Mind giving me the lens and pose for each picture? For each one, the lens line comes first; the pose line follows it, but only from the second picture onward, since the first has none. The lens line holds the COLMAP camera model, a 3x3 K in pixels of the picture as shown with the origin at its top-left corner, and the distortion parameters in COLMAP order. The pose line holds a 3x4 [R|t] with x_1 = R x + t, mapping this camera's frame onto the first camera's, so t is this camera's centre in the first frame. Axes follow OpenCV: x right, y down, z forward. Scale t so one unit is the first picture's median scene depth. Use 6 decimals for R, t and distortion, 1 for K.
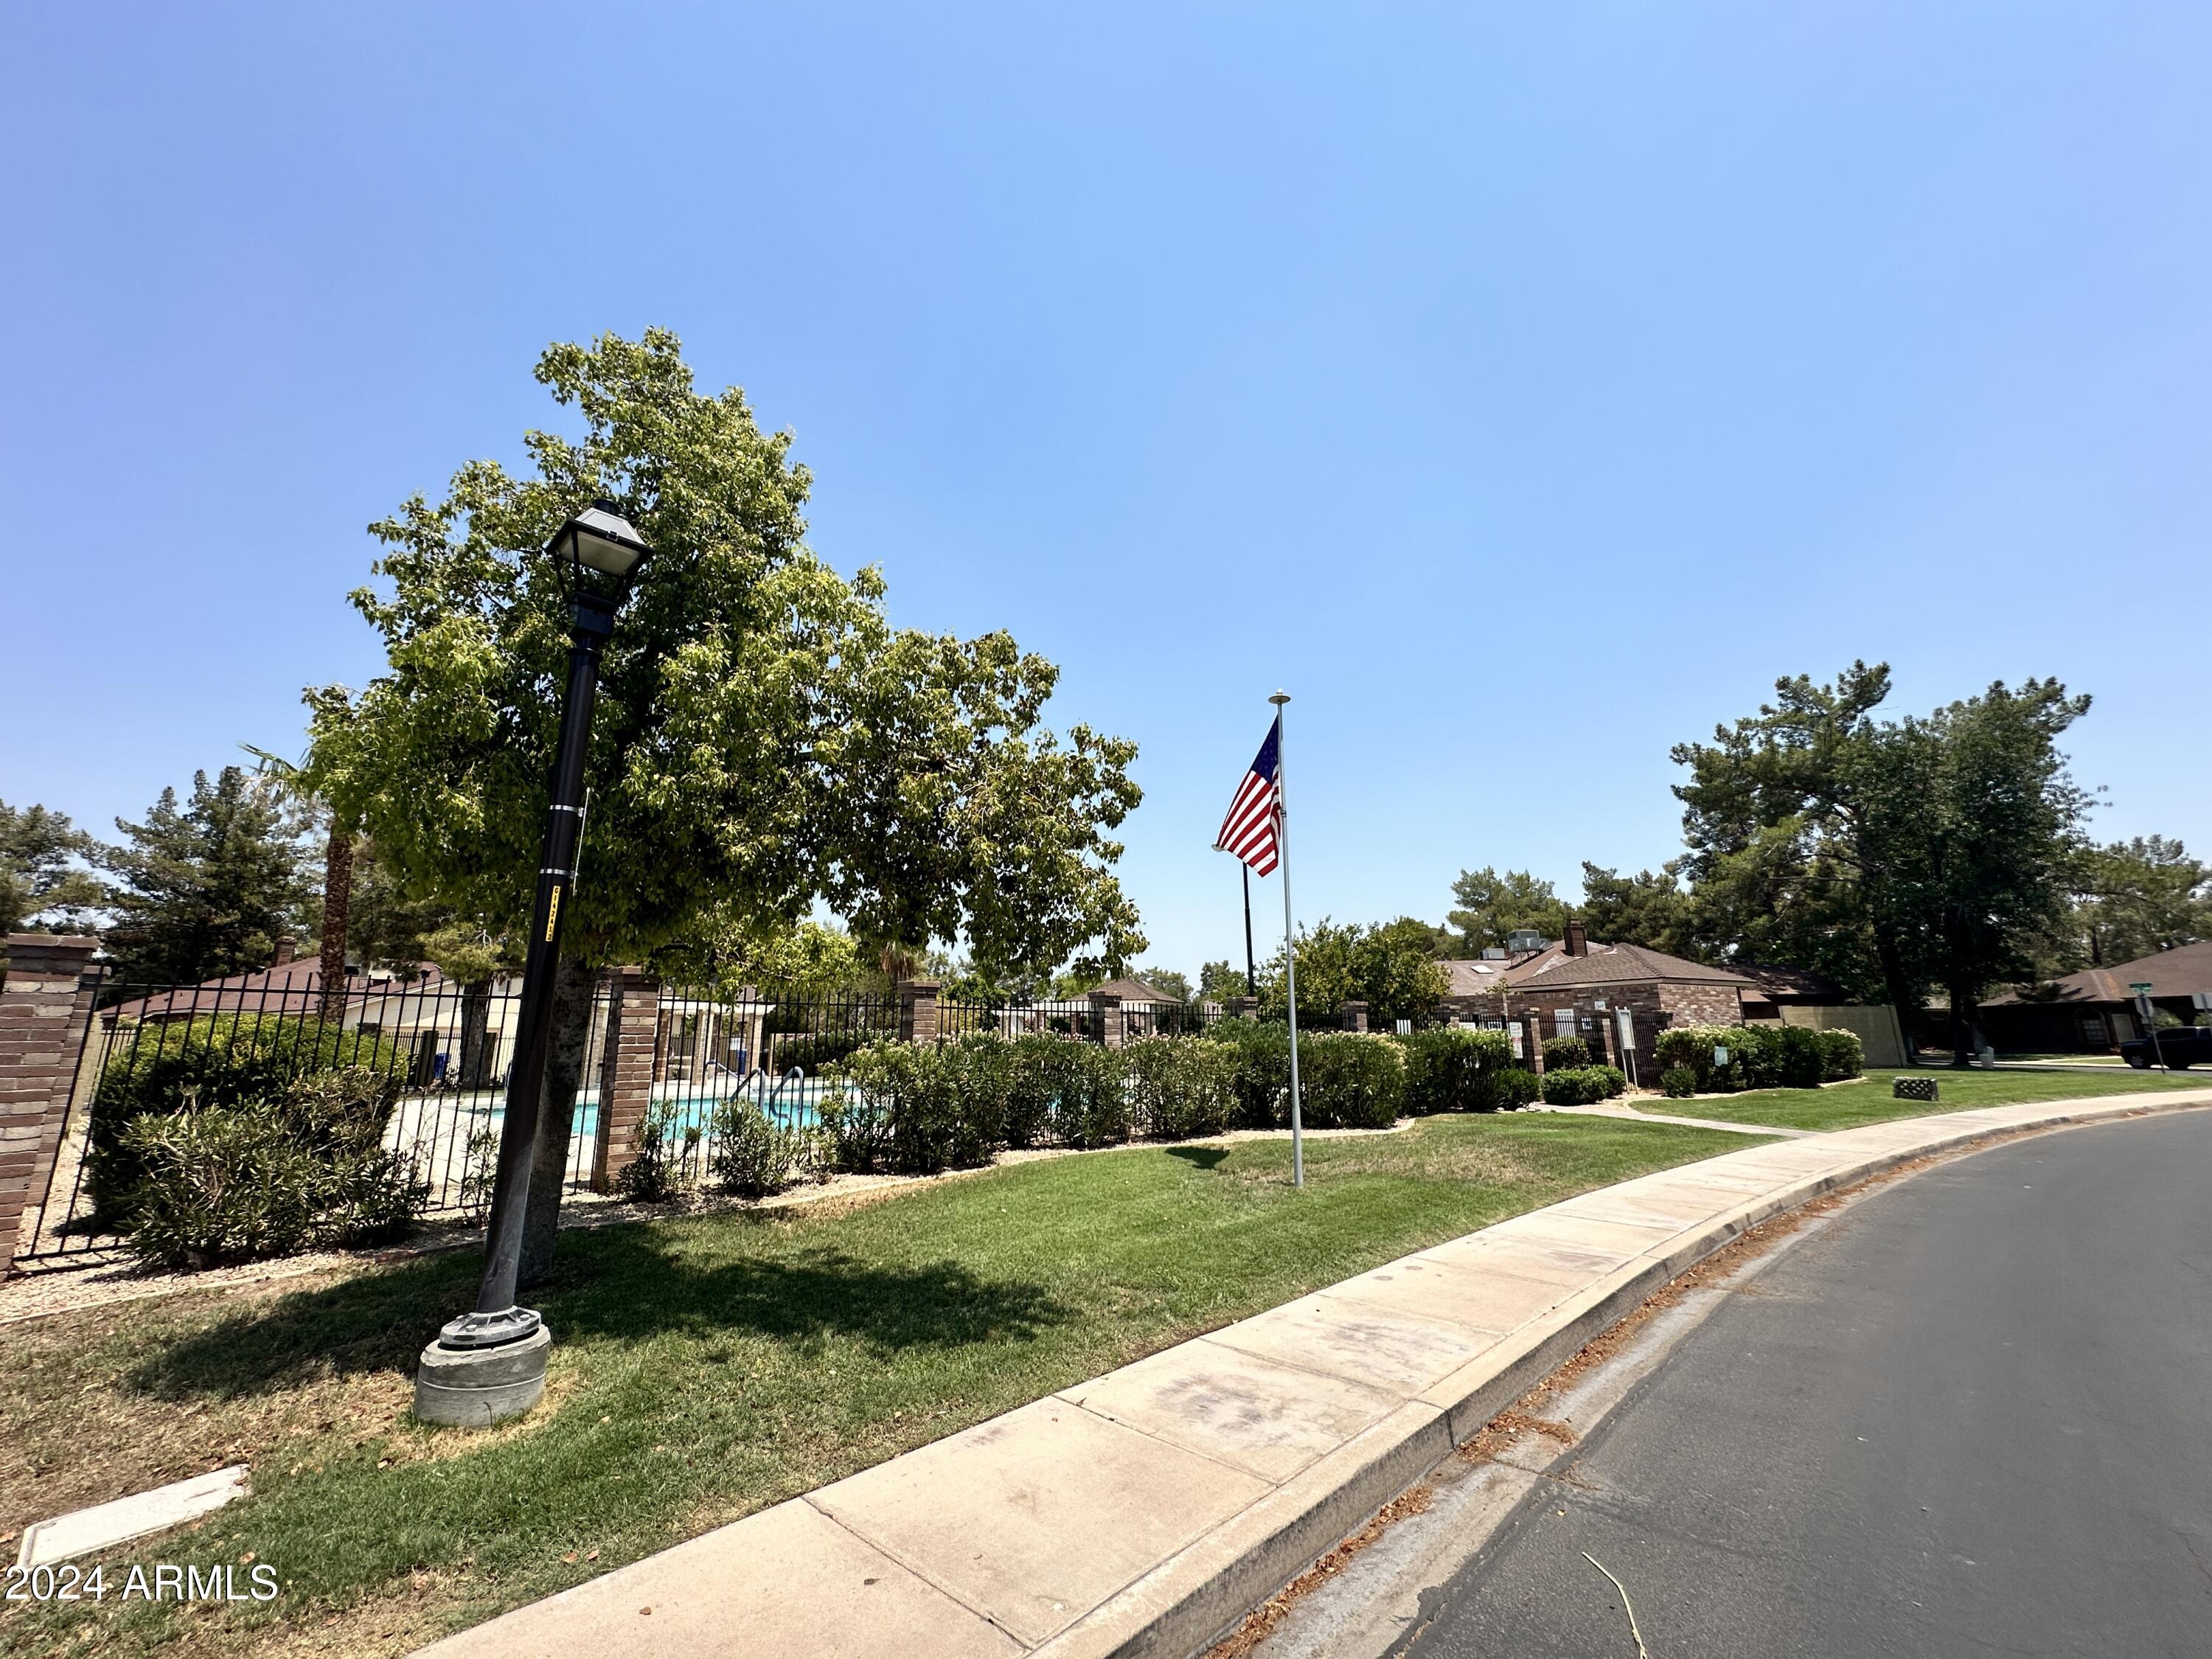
lens RADIAL K [[894.7, 0, 1106.0], [0, 894.7, 829.5], [0, 0, 1]] dist [-0.001515, -0.000067]
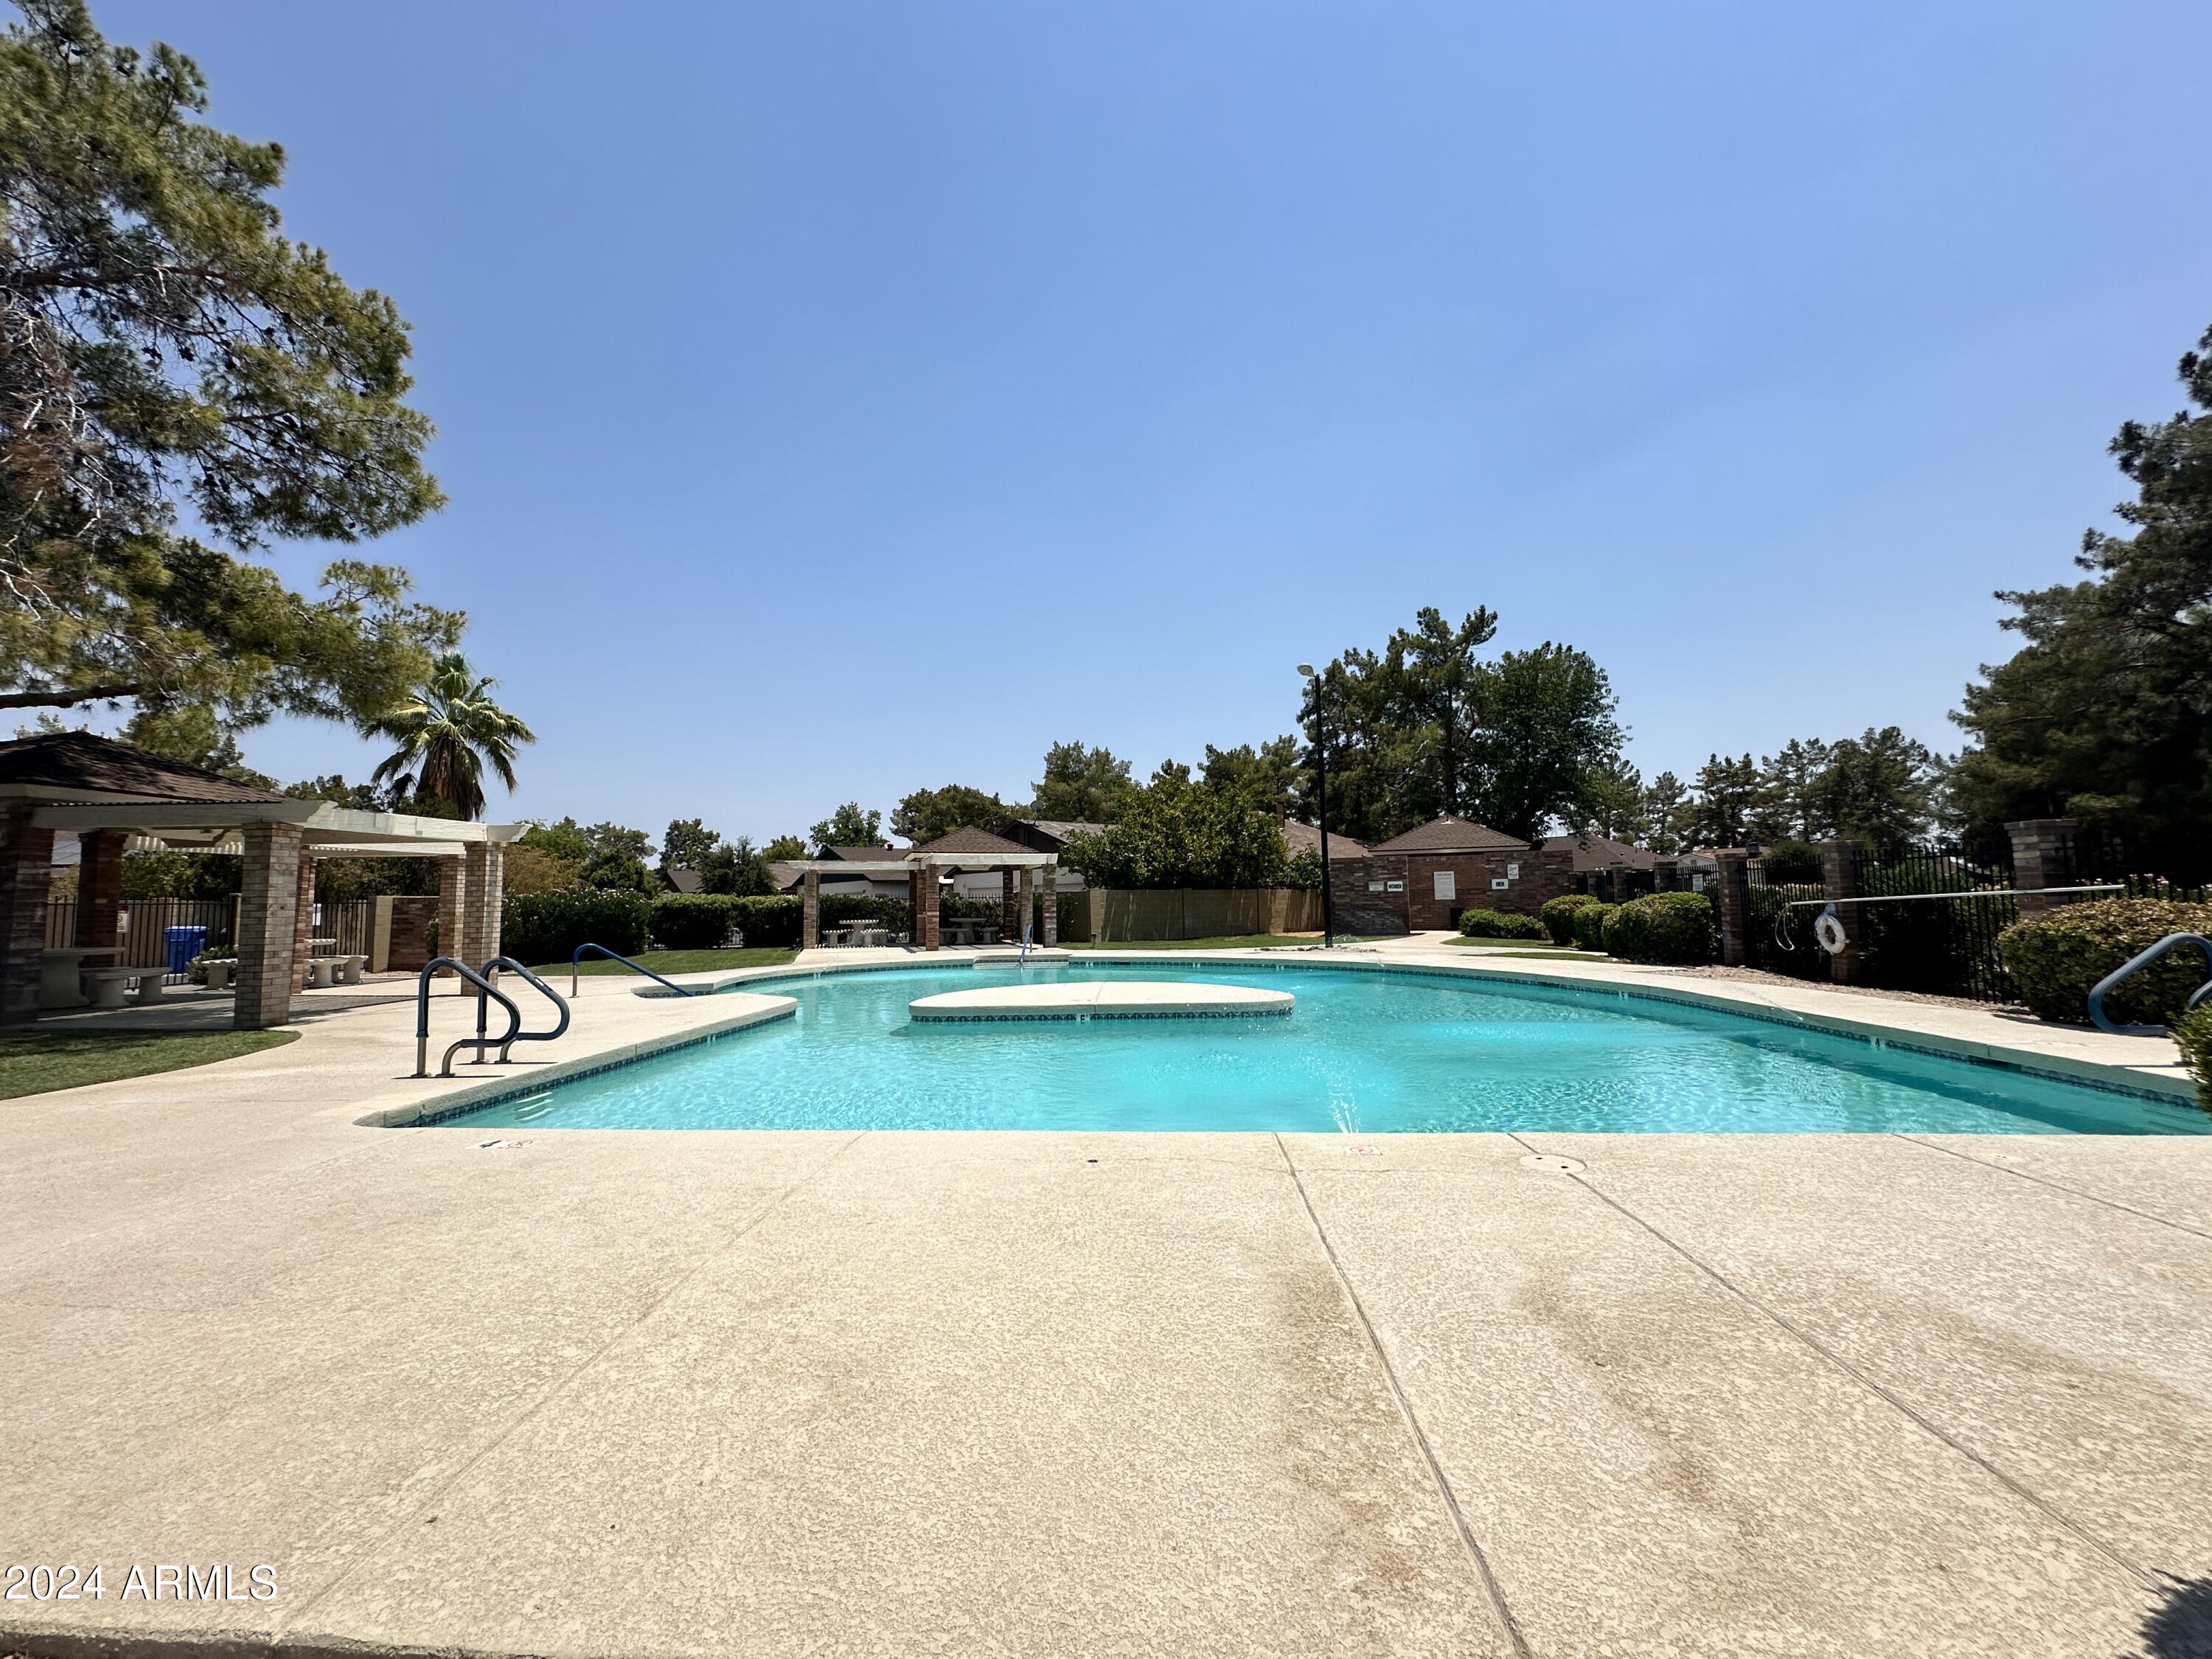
lens RADIAL K [[894.7, 0, 1106.0], [0, 894.7, 829.5], [0, 0, 1]] dist [-0.001515, -0.000067]
pose [[0.781048, 0.046340, 0.622749, -0.190943], [-0.134248, 0.986386, 0.094973, 0.041051], [-0.609870, -0.157781, 0.776636, 0.162106]]
